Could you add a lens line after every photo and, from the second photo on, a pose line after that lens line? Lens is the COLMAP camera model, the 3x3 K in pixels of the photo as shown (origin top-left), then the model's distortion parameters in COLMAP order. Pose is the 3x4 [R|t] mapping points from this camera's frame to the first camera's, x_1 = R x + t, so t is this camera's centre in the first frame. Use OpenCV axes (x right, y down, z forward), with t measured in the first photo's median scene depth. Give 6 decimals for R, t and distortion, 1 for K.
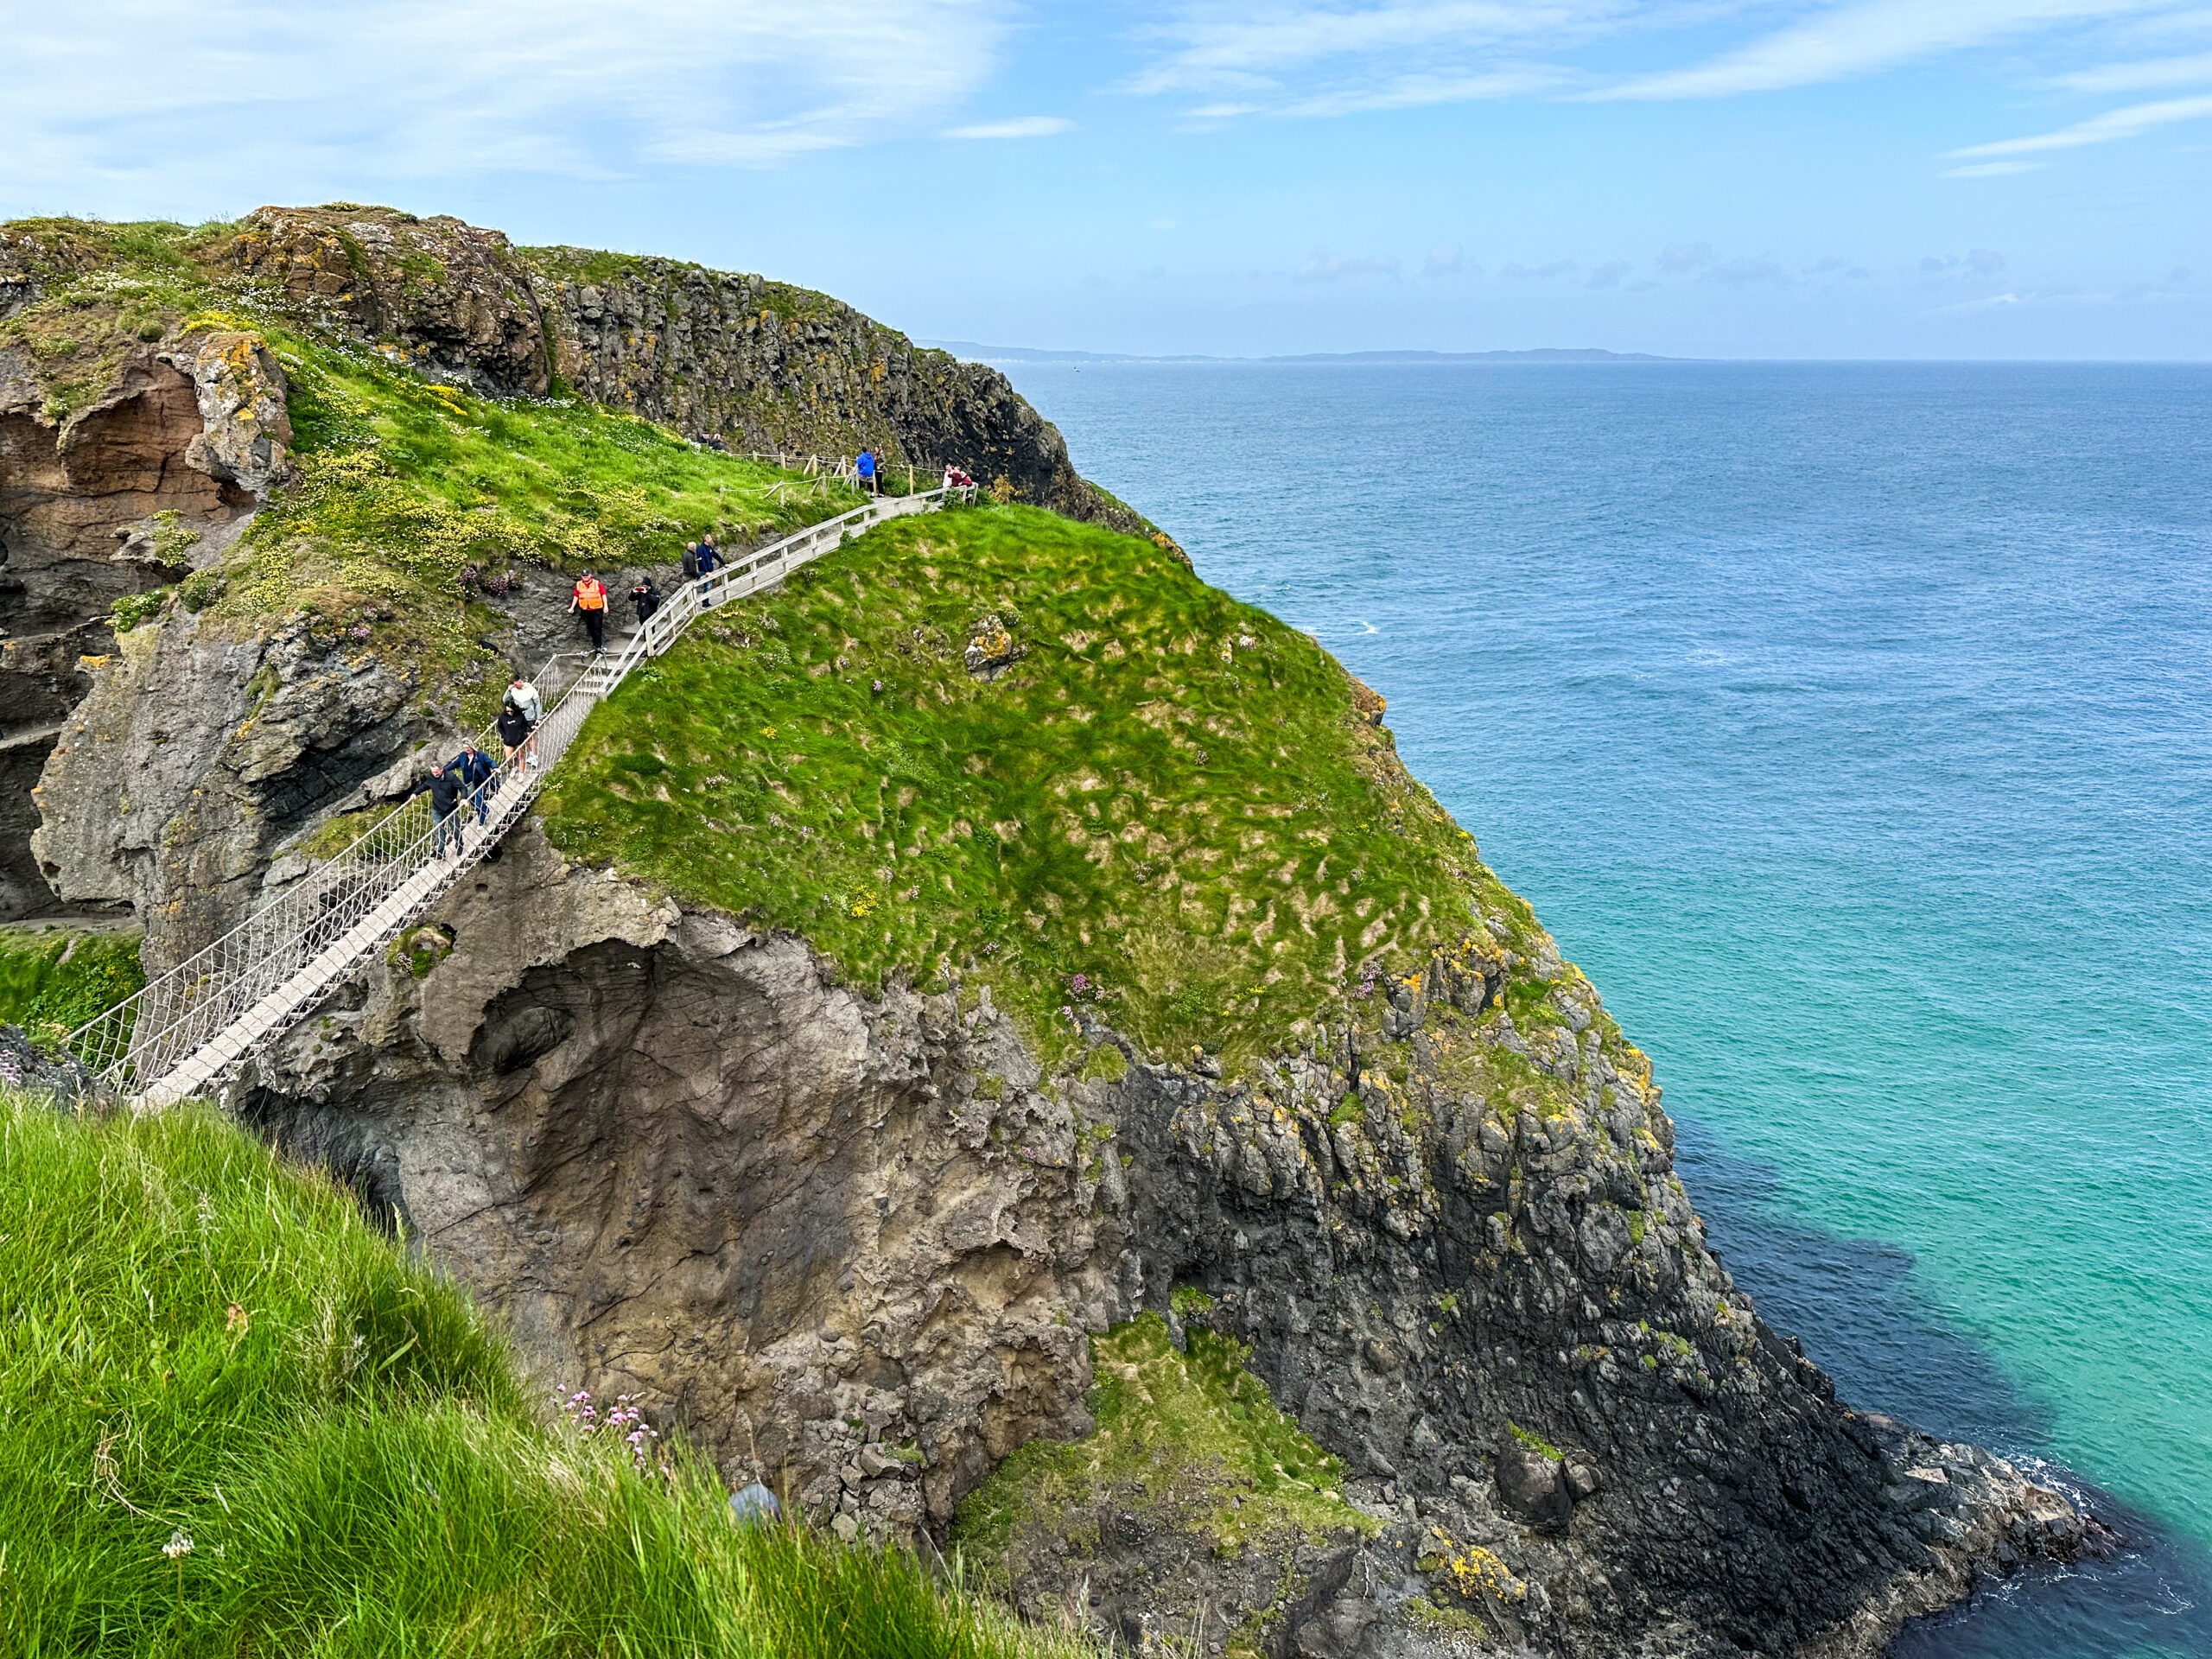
lens RADIAL K [[1498.3, 0, 1106.0], [0, 1498.3, 829.5], [0, 0, 1]] dist [0.126070, -0.197534]
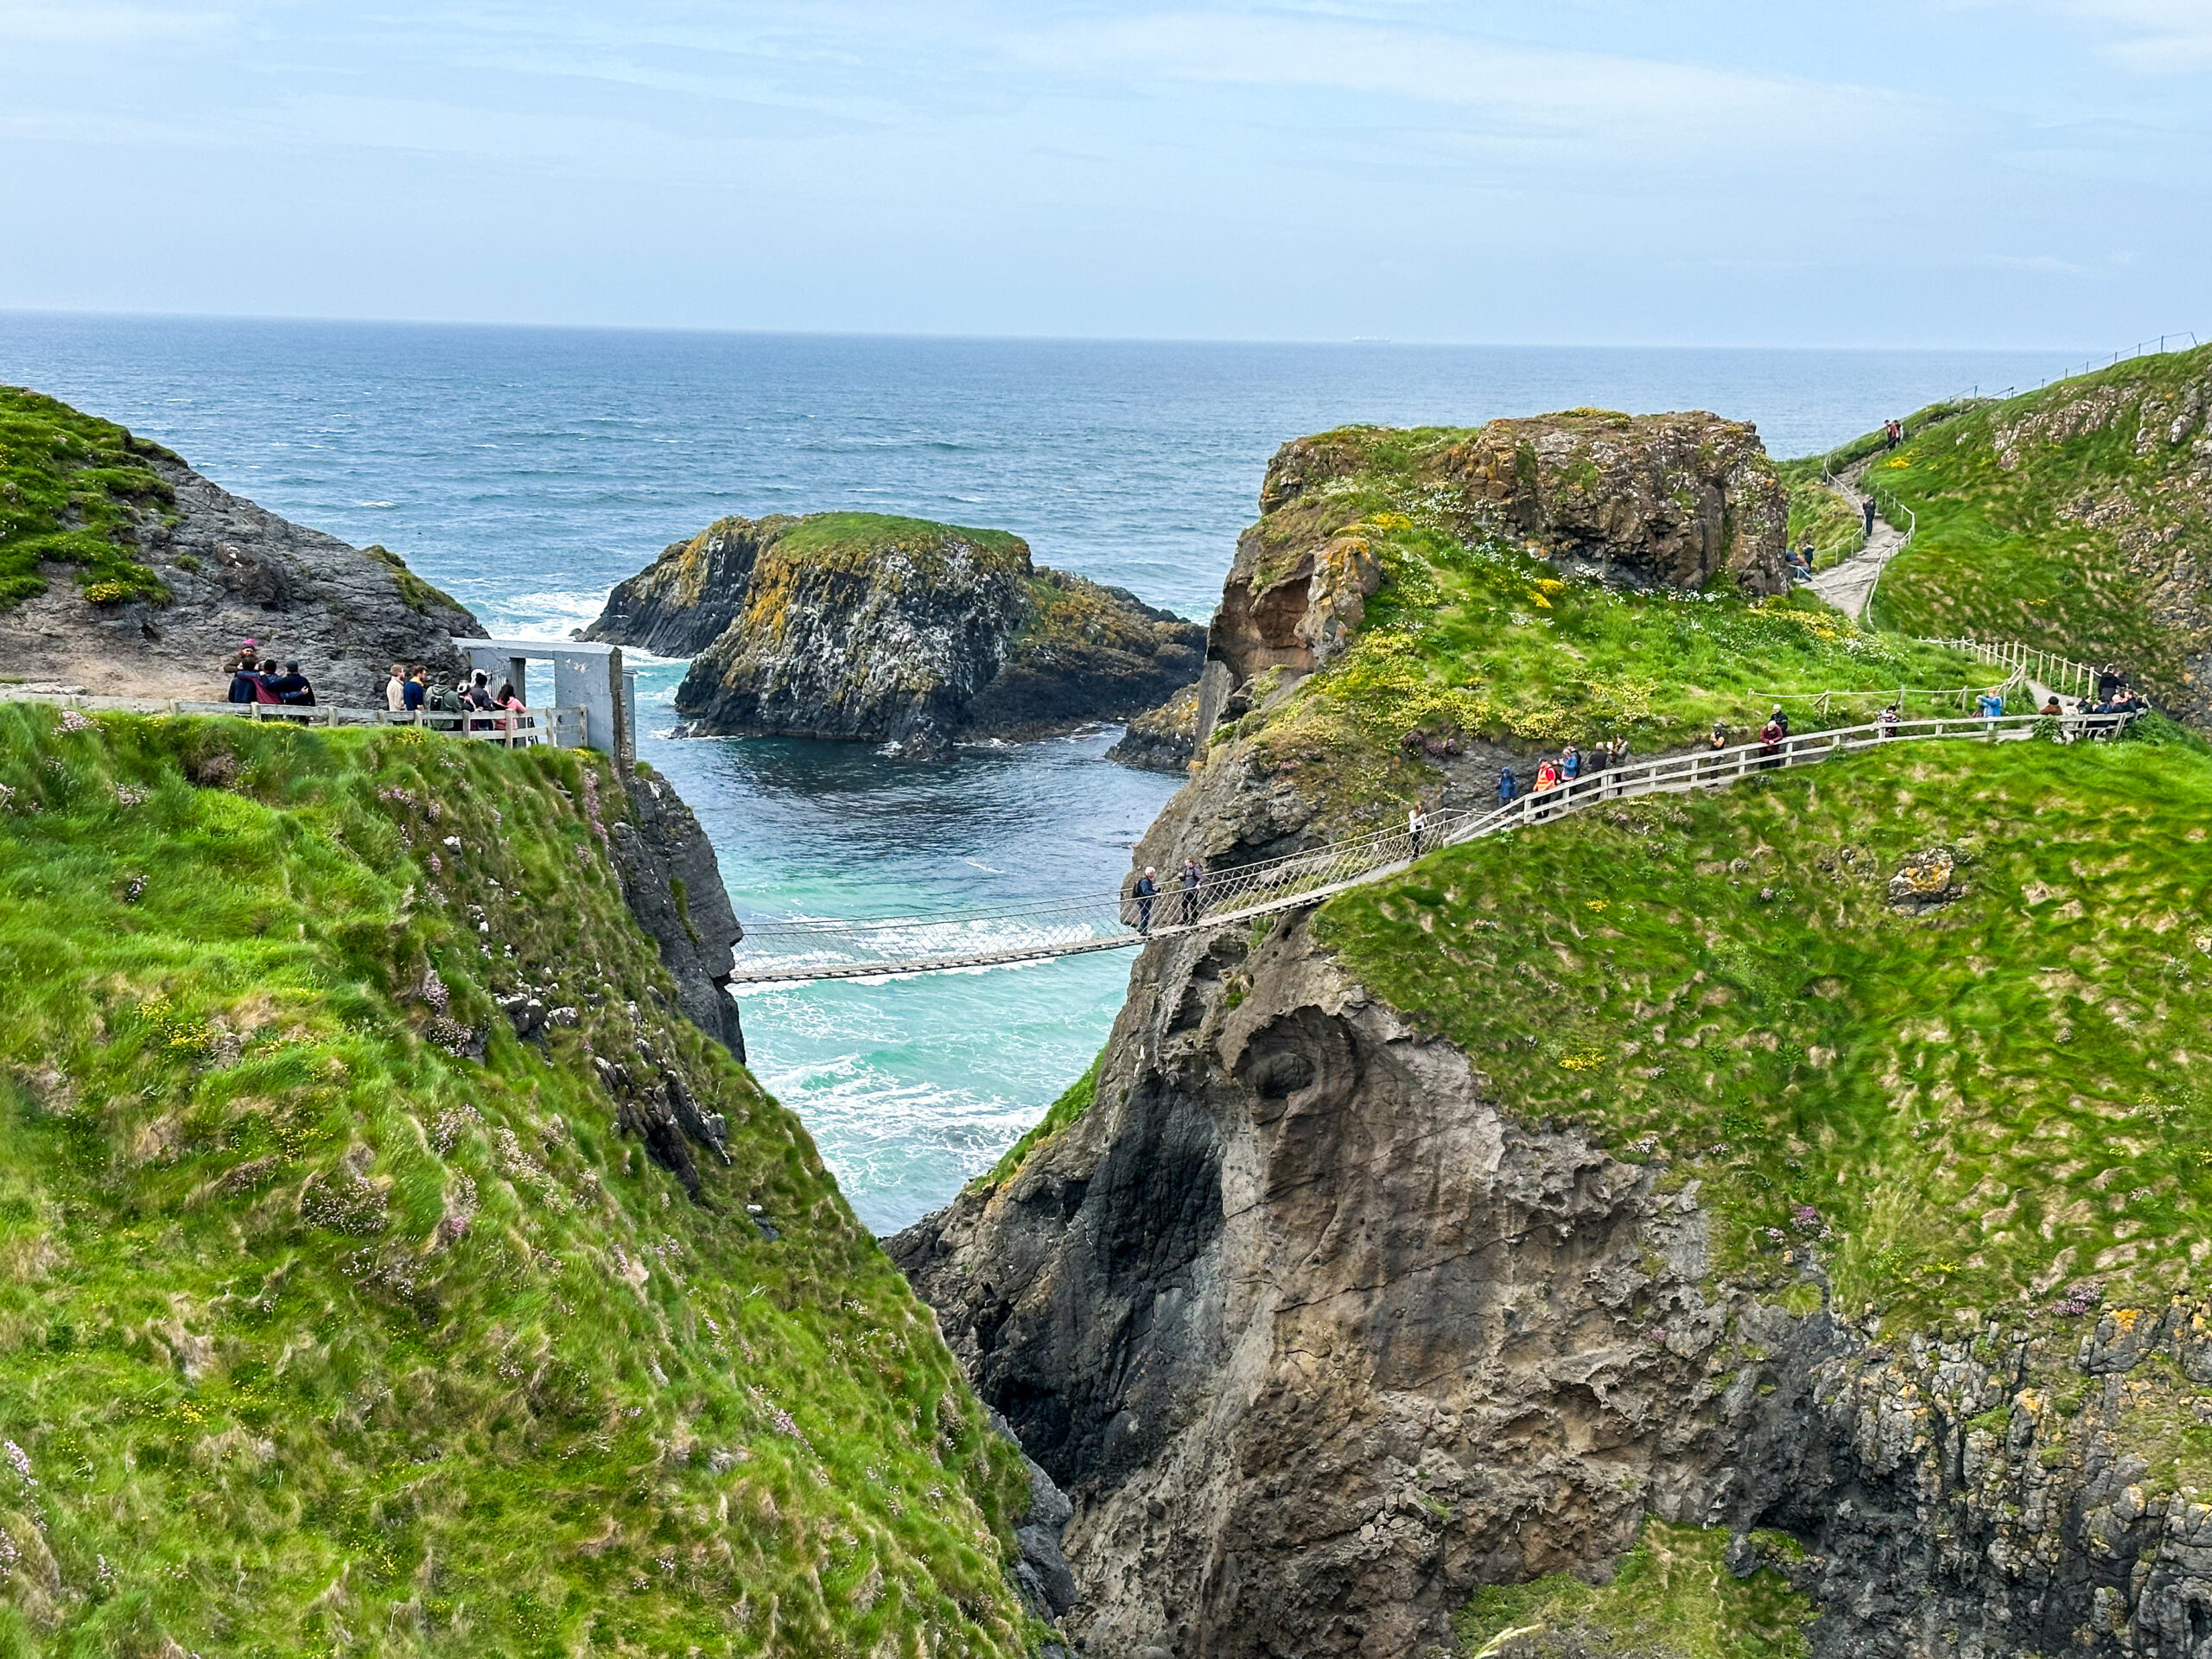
lens RADIAL K [[3094.5, 0, 1106.0], [0, 3094.5, 829.5], [0, 0, 1]] dist [-0.000279, 0.008849]
pose [[0.570432, 0.139744, -0.809370, 1.411480], [-0.258329, 0.965936, -0.015290, 0.009371], [0.779663, 0.217805, 0.587101, -0.630832]]
